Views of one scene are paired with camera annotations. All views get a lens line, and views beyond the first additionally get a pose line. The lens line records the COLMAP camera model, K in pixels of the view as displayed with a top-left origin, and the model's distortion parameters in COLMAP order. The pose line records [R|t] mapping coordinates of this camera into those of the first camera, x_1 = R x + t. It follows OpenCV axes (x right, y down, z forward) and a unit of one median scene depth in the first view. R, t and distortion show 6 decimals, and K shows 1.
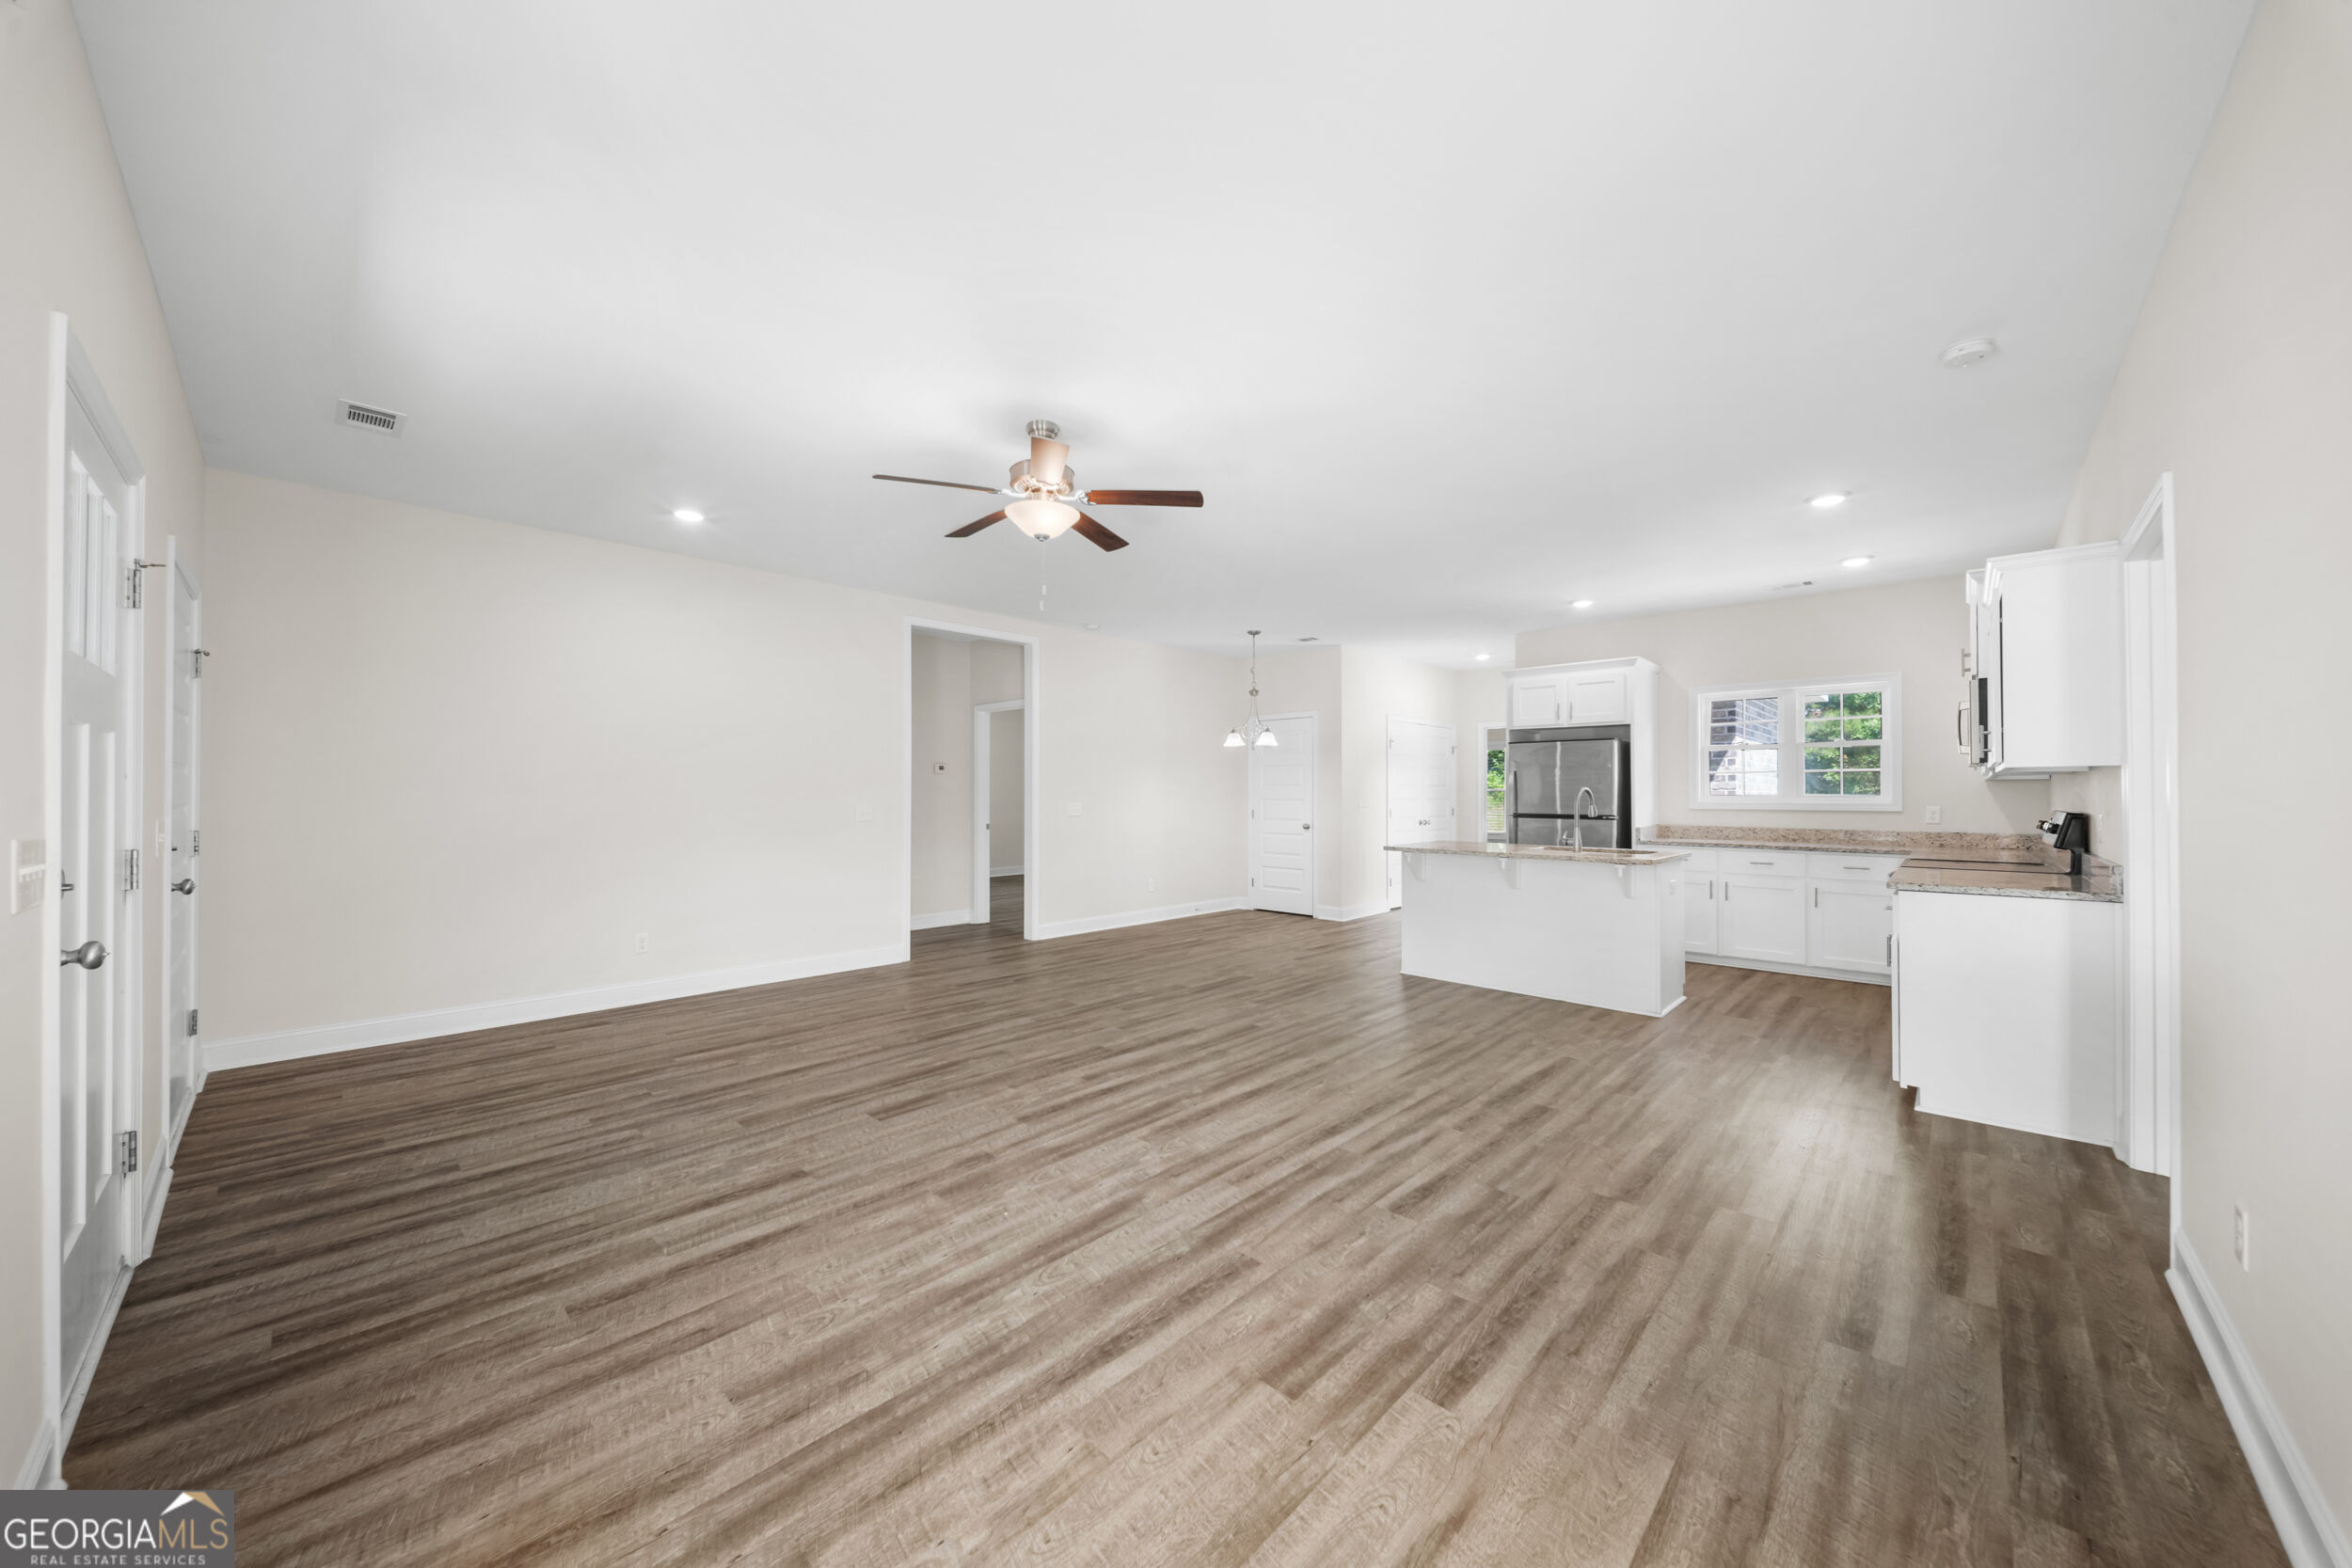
lens RADIAL K [[835.5, 0, 1162.8], [0, 835.5, 788.0], [0, 0, 1]] dist [-0.007245, -0.000479]
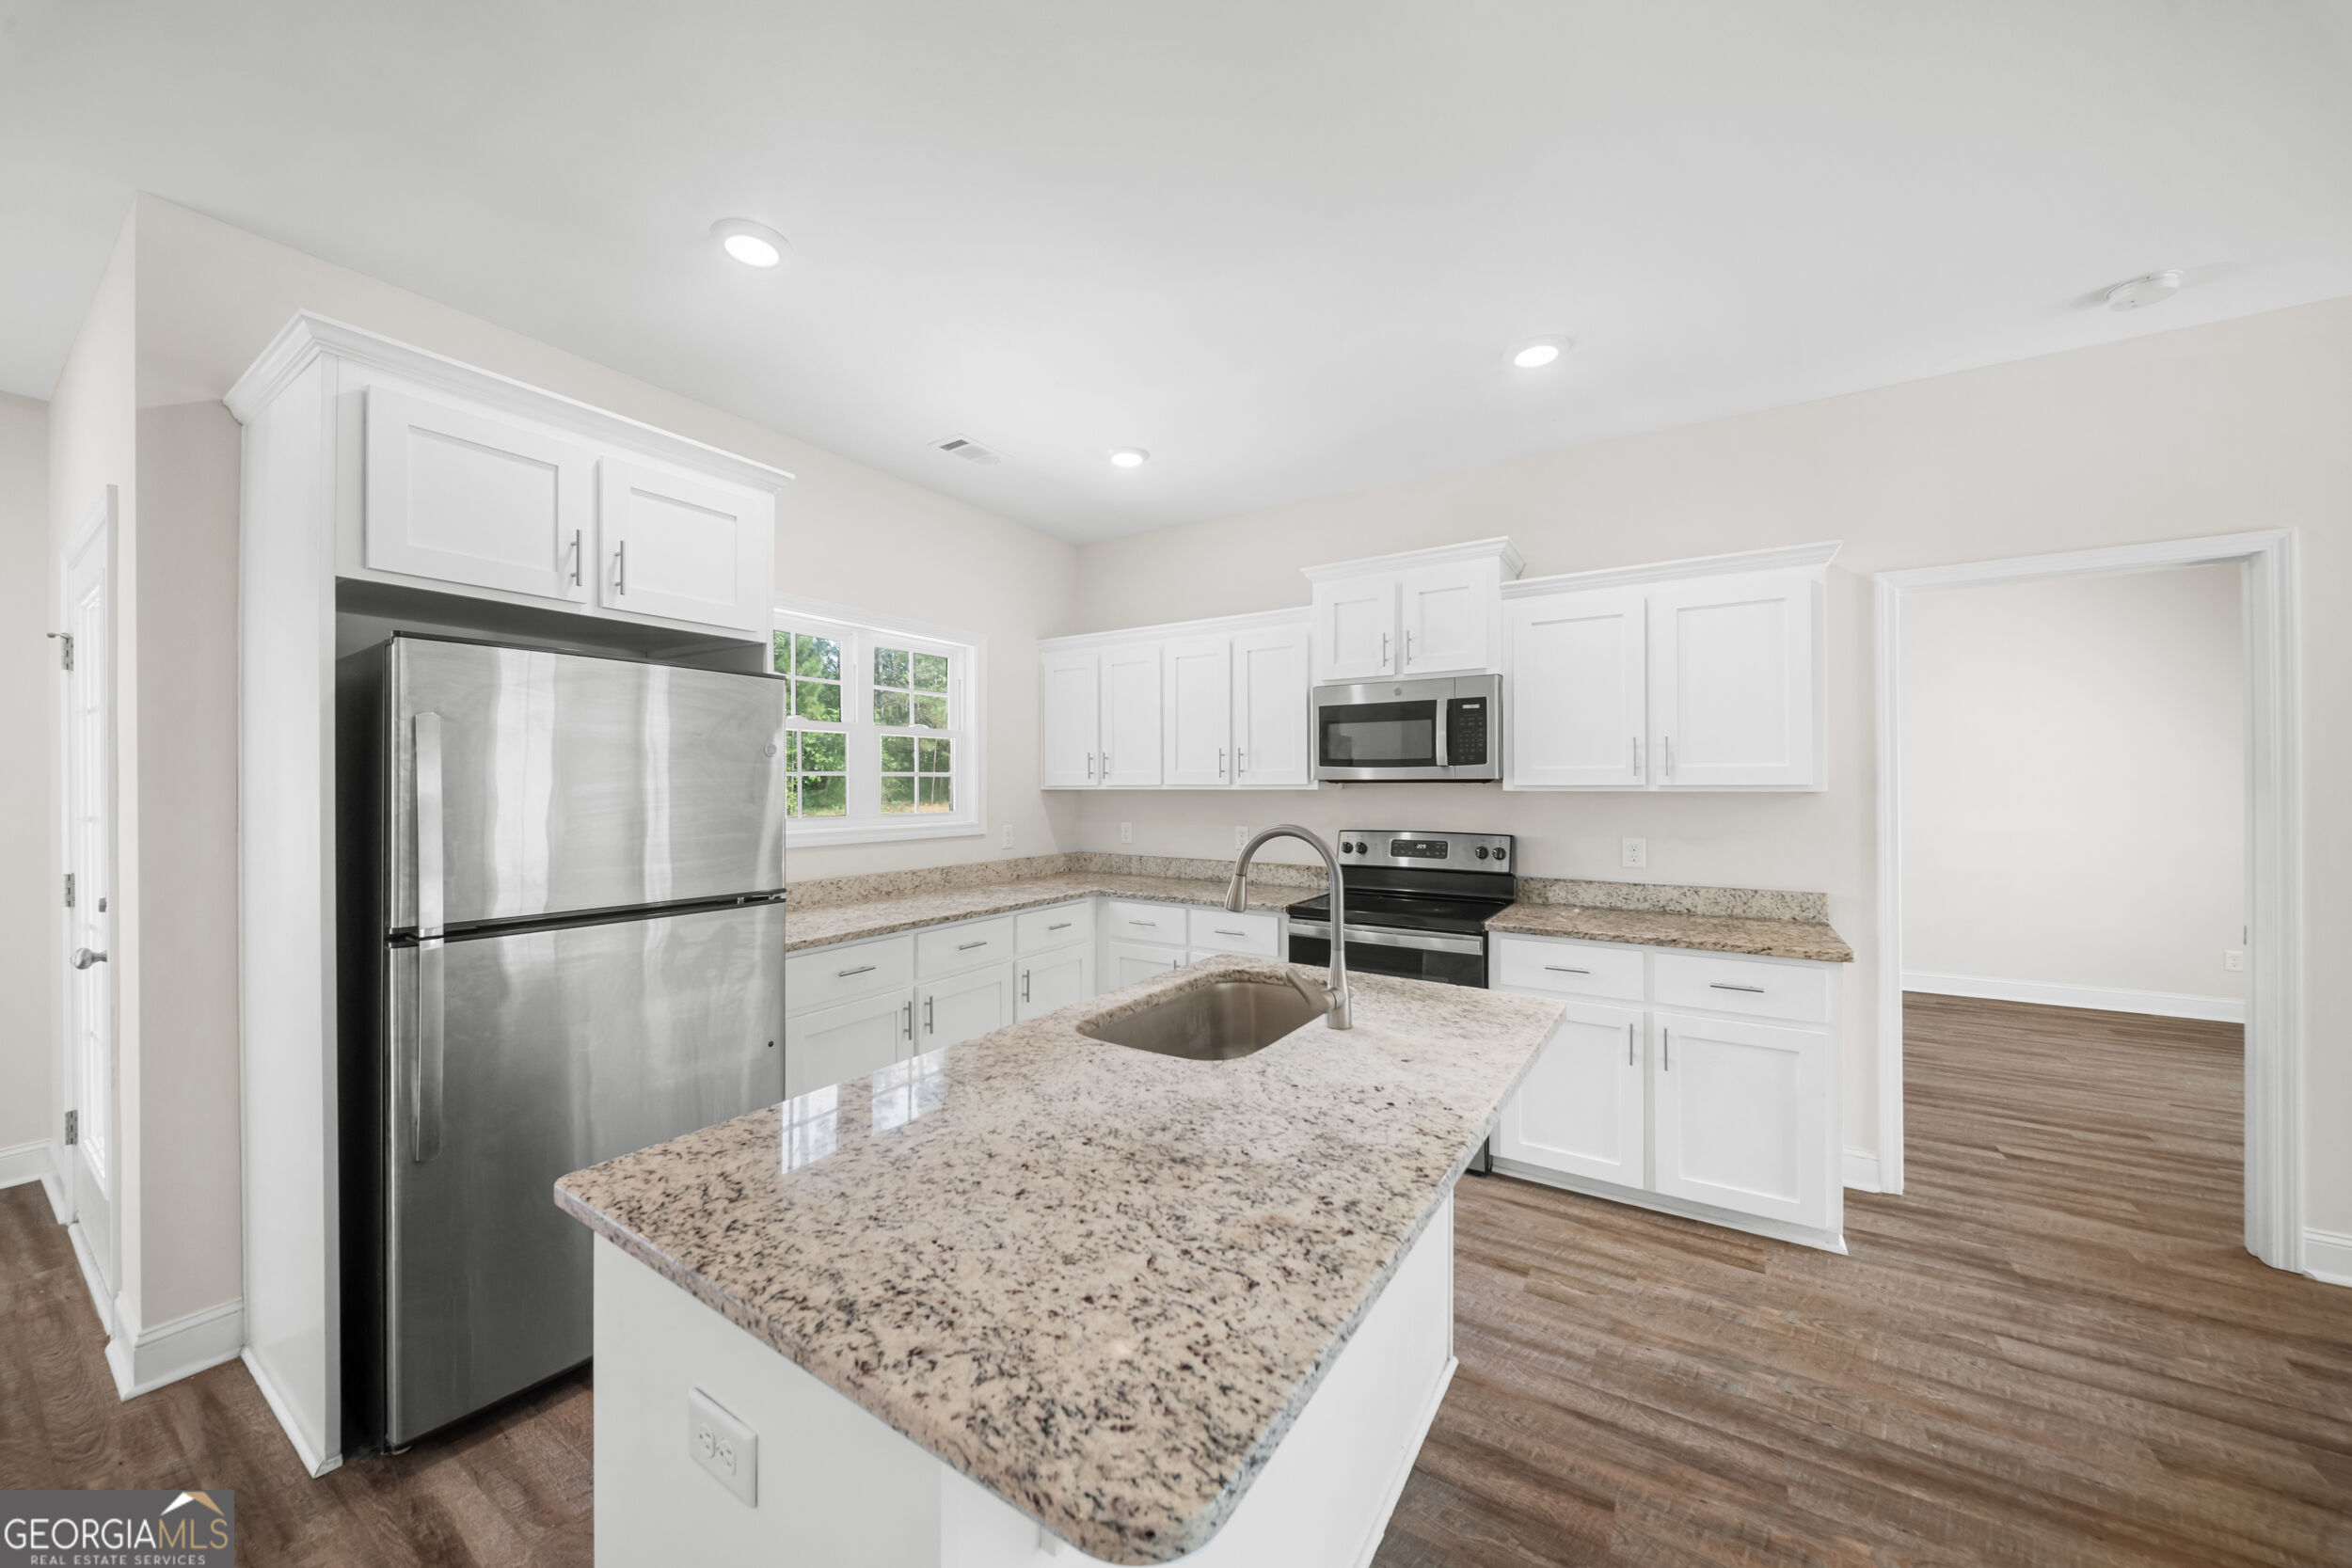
lens RADIAL K [[835.5, 0, 1172.2], [0, 835.5, 778.8], [0, 0, 1]] dist [-0.007245, -0.000479]
pose [[-0.184332, 0.002893, 0.982860, 0.144130], [-0.007388, 0.999963, -0.004329, -0.014060], [-0.982836, -0.008059, -0.184304, 0.851538]]
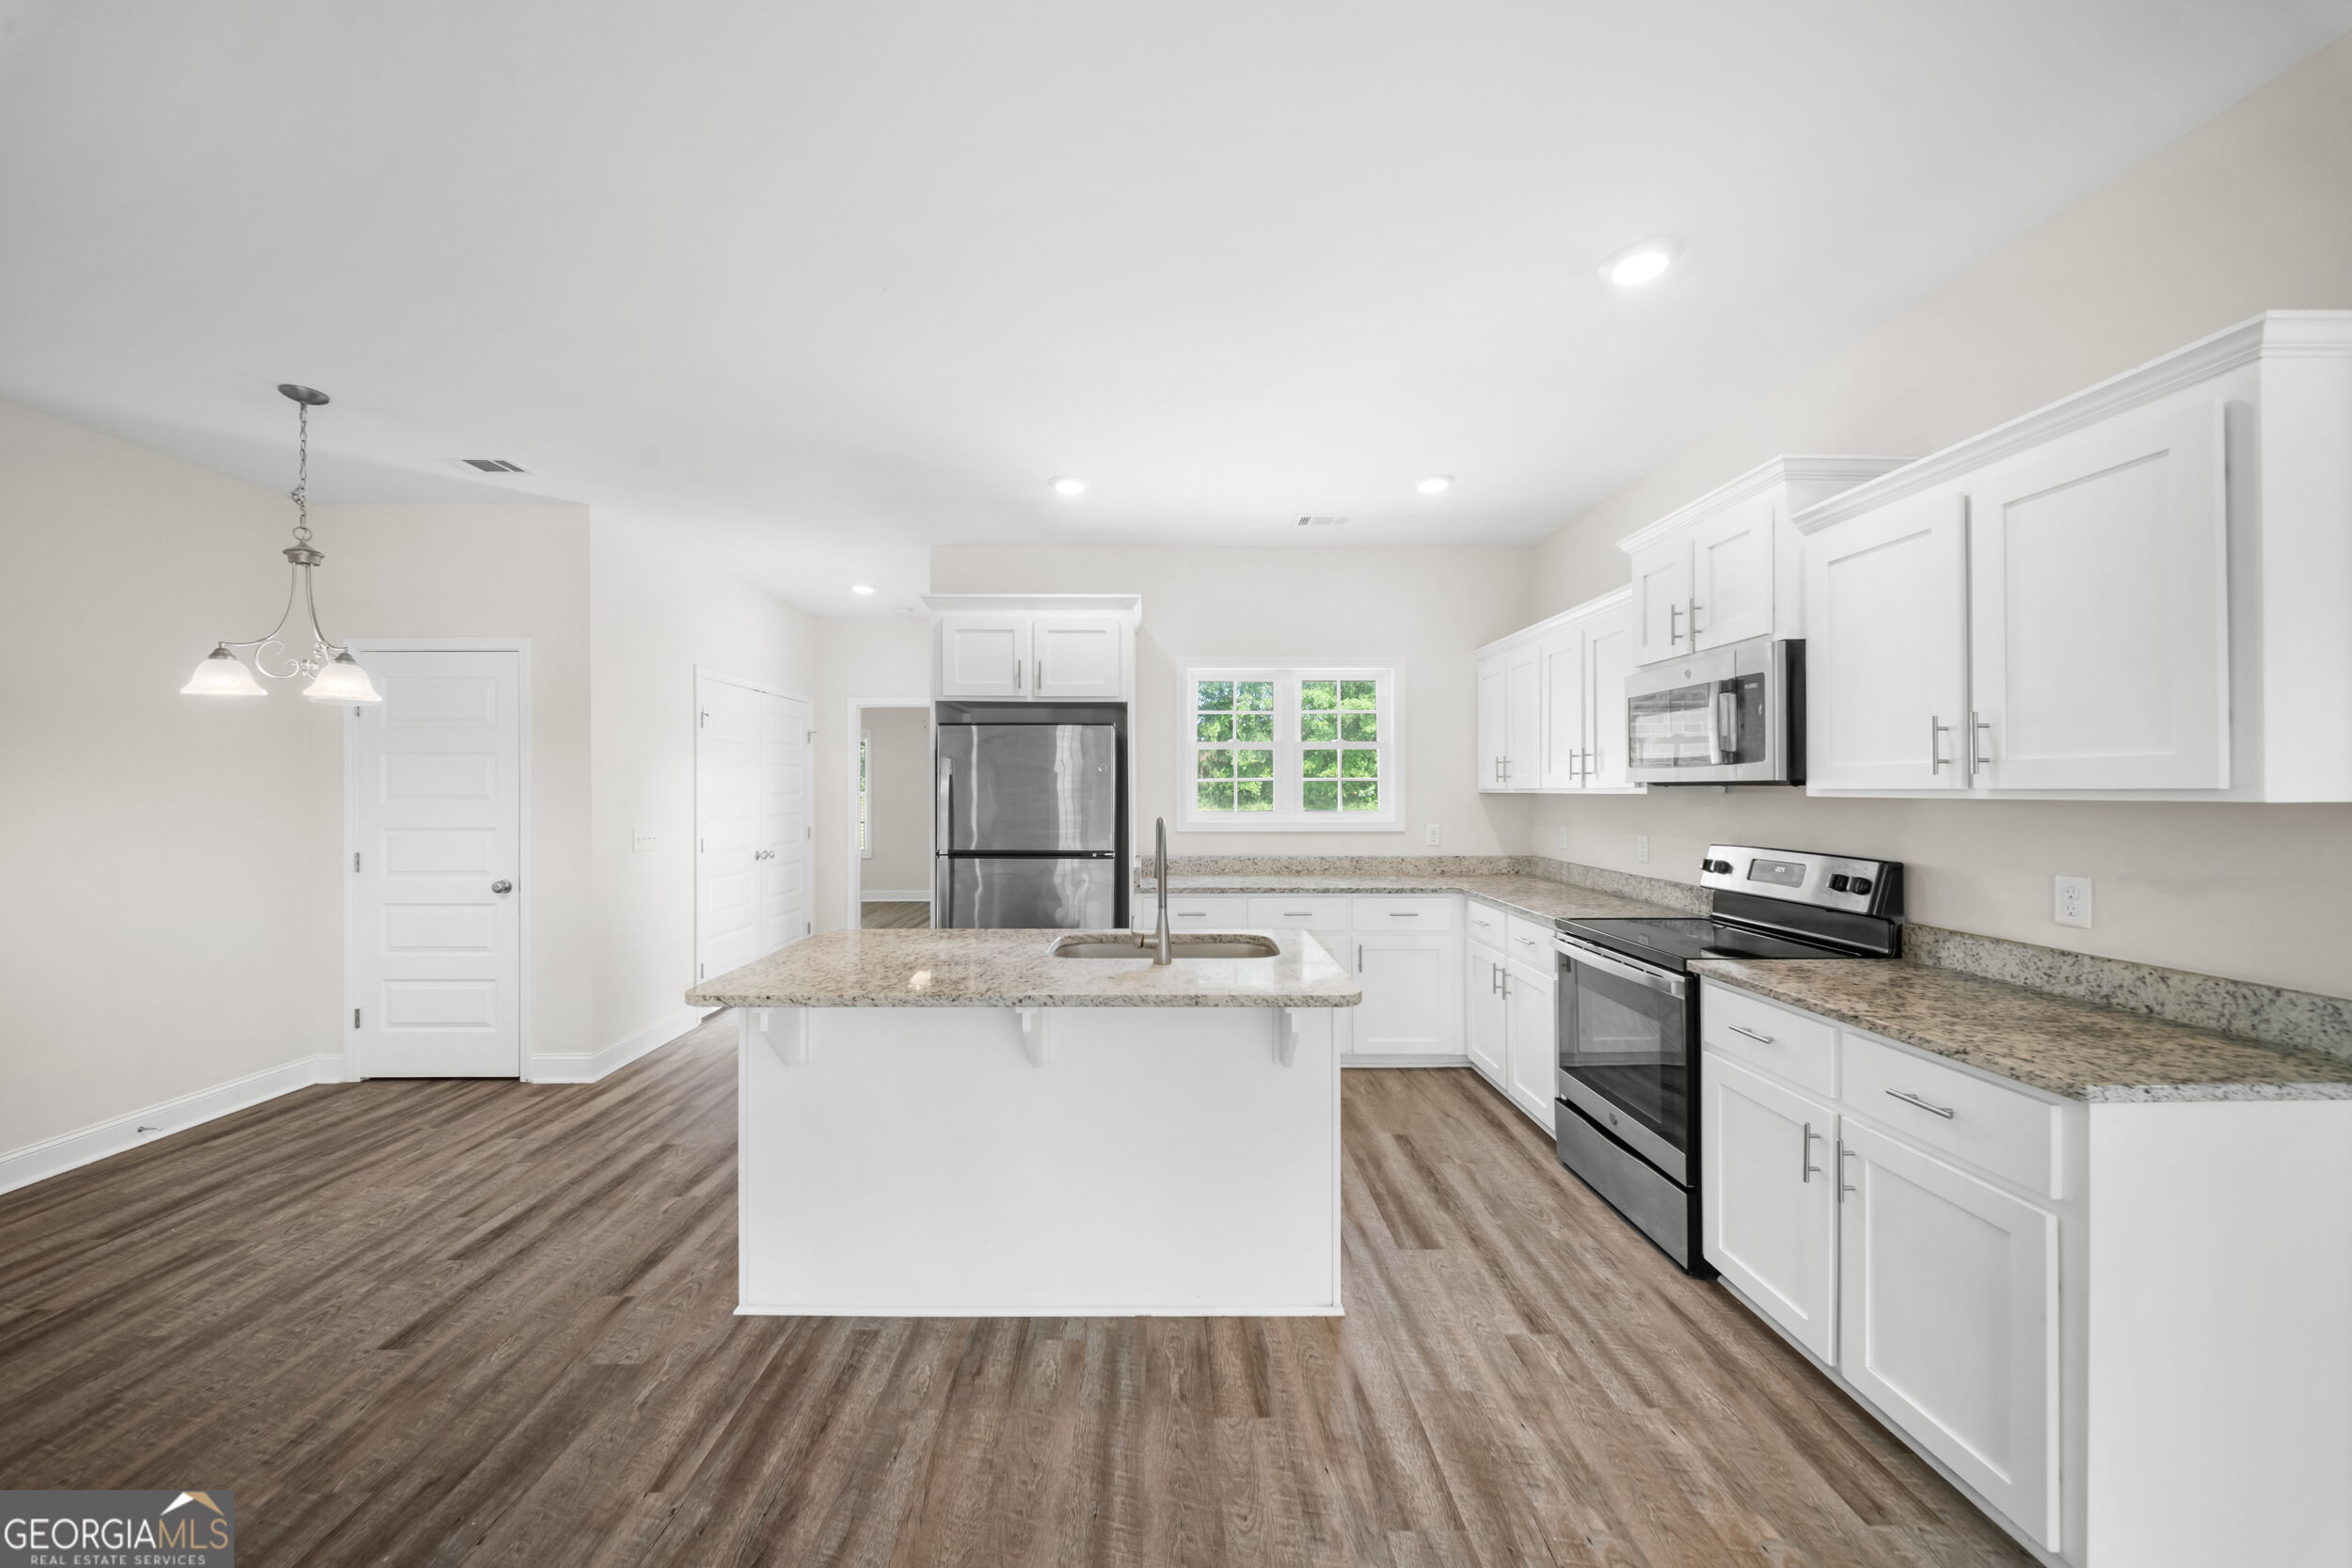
lens RADIAL K [[835.5, 0, 1161.3], [0, 835.5, 783.3], [0, 0, 1]] dist [-0.007245, -0.000479]
pose [[0.719574, 0.001422, 0.694414, 0.140135], [-0.003340, 0.999993, 0.001413, -0.015886], [-0.694408, -0.003337, 0.719574, 0.508914]]
